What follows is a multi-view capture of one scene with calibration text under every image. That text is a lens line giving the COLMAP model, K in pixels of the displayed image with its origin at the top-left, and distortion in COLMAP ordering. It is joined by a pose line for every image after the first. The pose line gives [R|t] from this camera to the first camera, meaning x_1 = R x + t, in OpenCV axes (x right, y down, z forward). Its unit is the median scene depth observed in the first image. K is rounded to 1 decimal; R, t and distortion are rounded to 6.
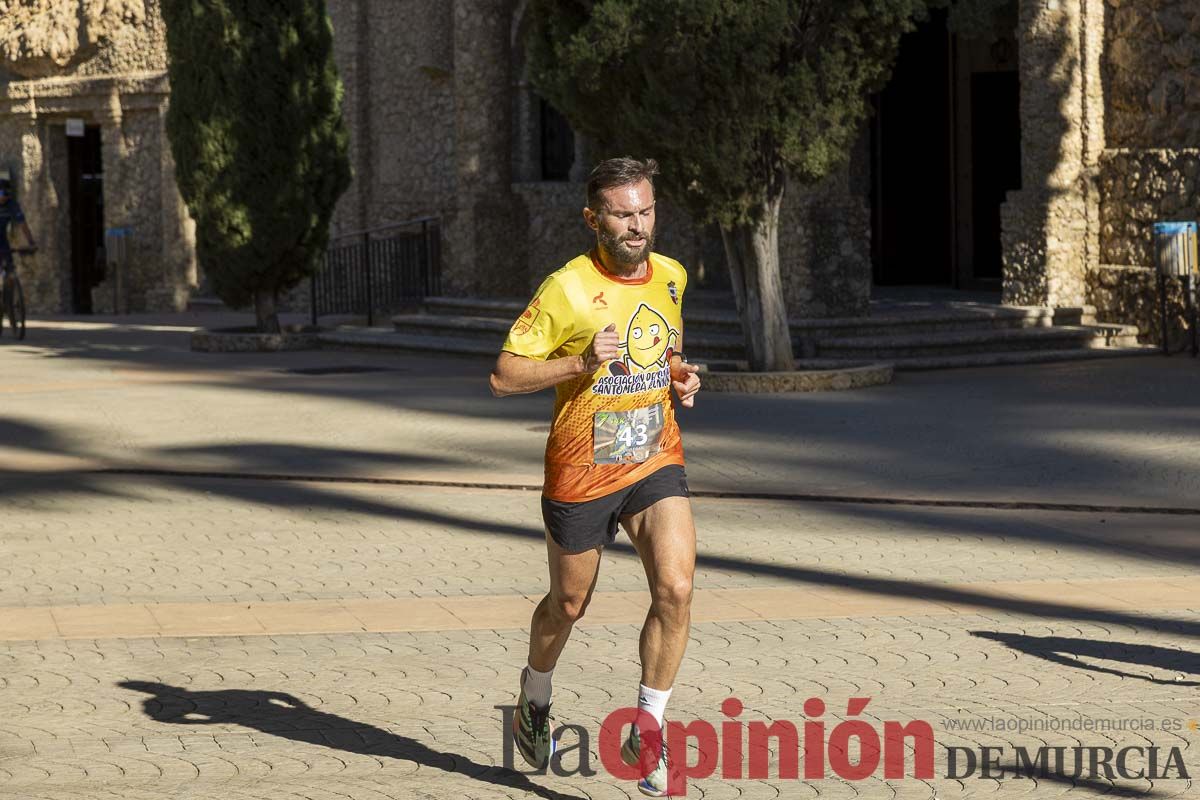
lens RADIAL K [[3487.6, 0, 602.5], [0, 3487.6, 460.2], [0, 0, 1]] dist [-0.028996, 0.133474]
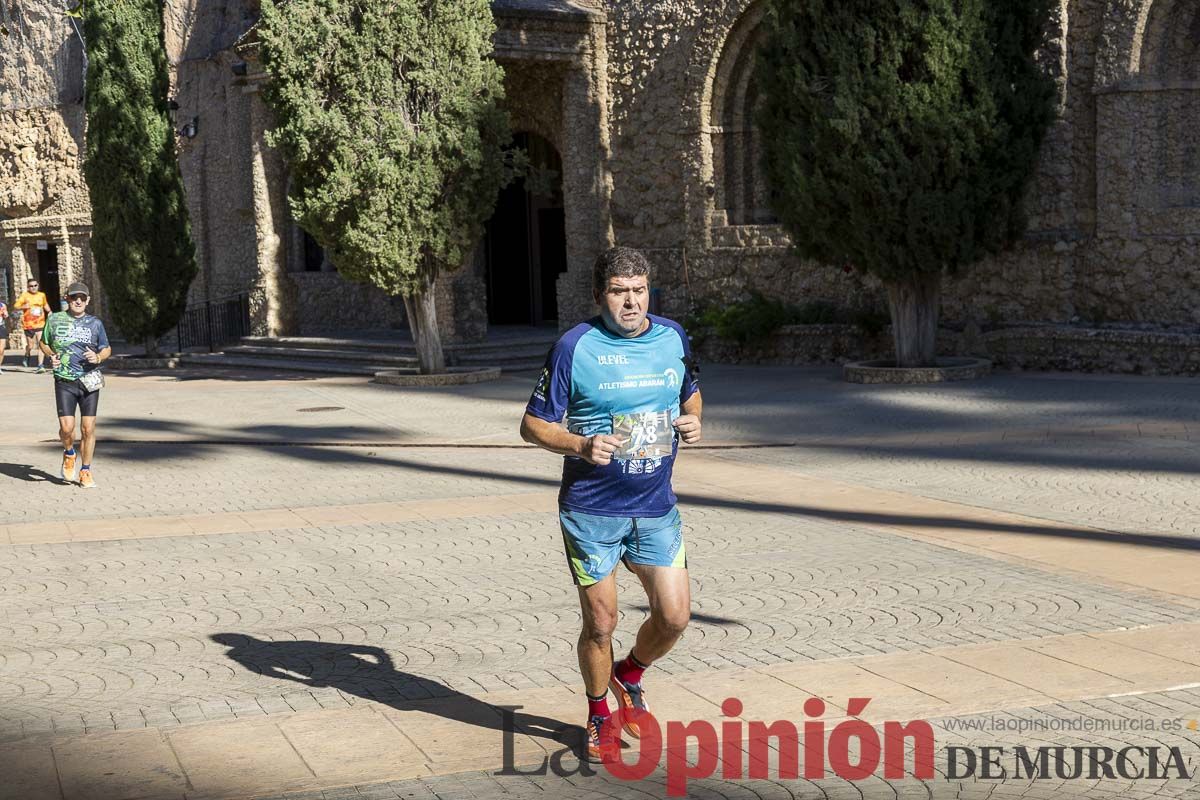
lens RADIAL K [[1842.1, 0, 595.9], [0, 1842.1, 423.8], [0, 0, 1]] dist [0.036321, -0.044013]
pose [[0.990948, -0.026403, 0.131627, 0.004854], [0.025856, 0.999648, 0.005863, -0.002794], [-0.131736, -0.002407, 0.991282, 0.031595]]
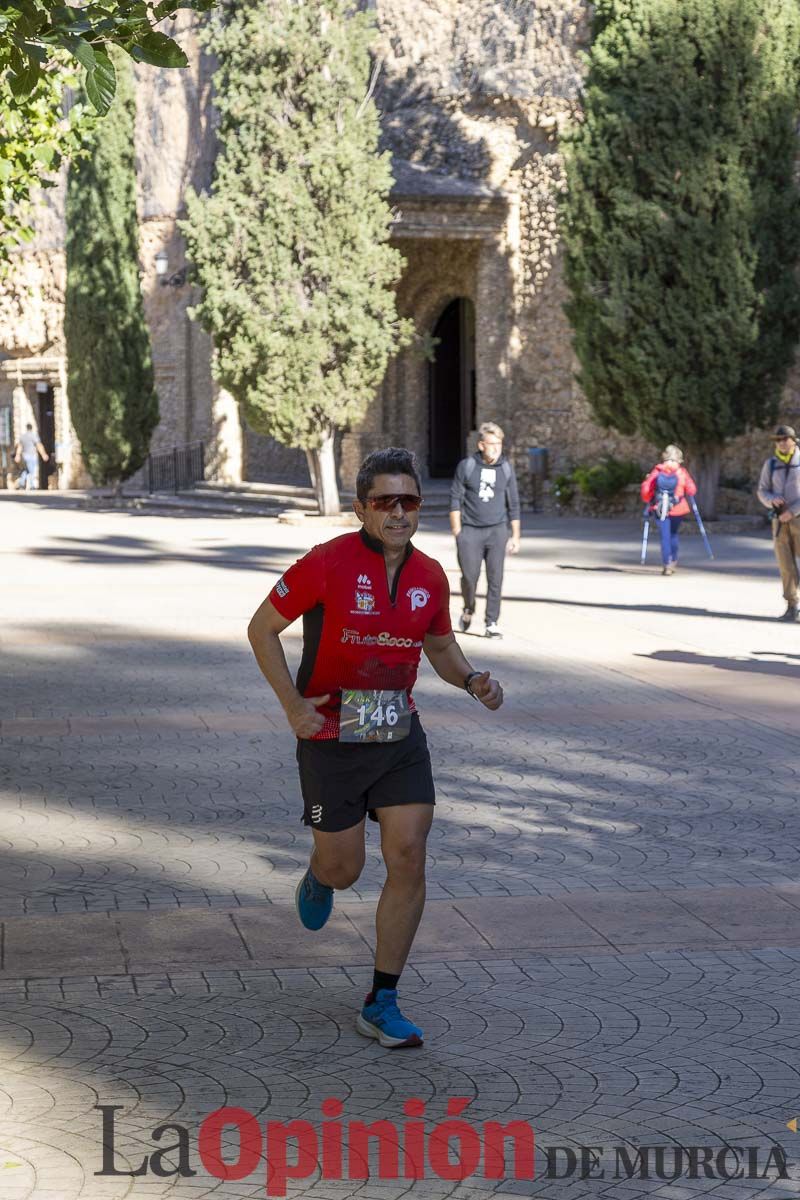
lens RADIAL K [[2596.1, 0, 402.8], [0, 2596.1, 601.3], [0, 0, 1]] dist [0.035752, 0.183297]
pose [[0.998720, 0.015442, -0.048172, 0.152752], [-0.015708, 0.999863, -0.005131, 0.028985], [0.048087, 0.005881, 0.998826, -0.498747]]
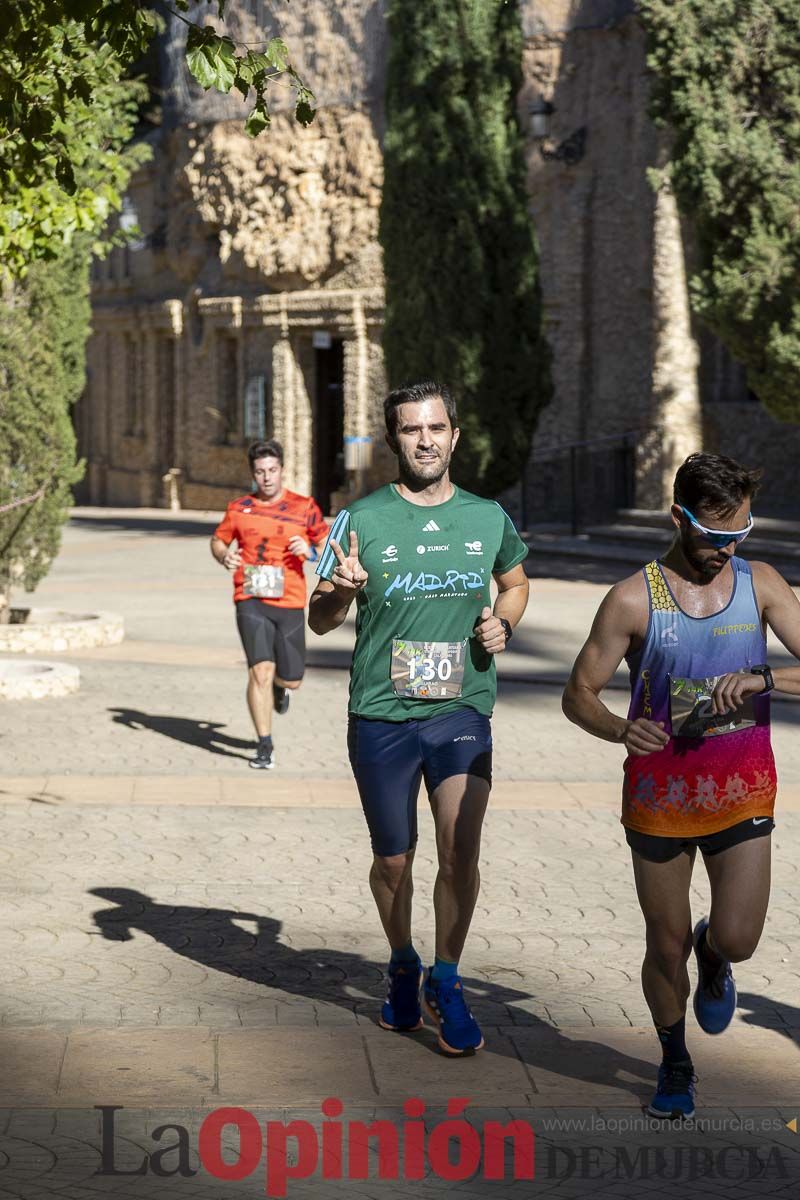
lens RADIAL K [[3487.6, 0, 400.5], [0, 3487.6, 622.4], [0, 0, 1]] dist [-0.028996, 0.133474]
pose [[0.988526, 0.029736, -0.148098, 0.045503], [-0.031744, 0.999433, -0.011211, 0.001040], [0.147681, 0.015784, 0.988909, -0.051392]]
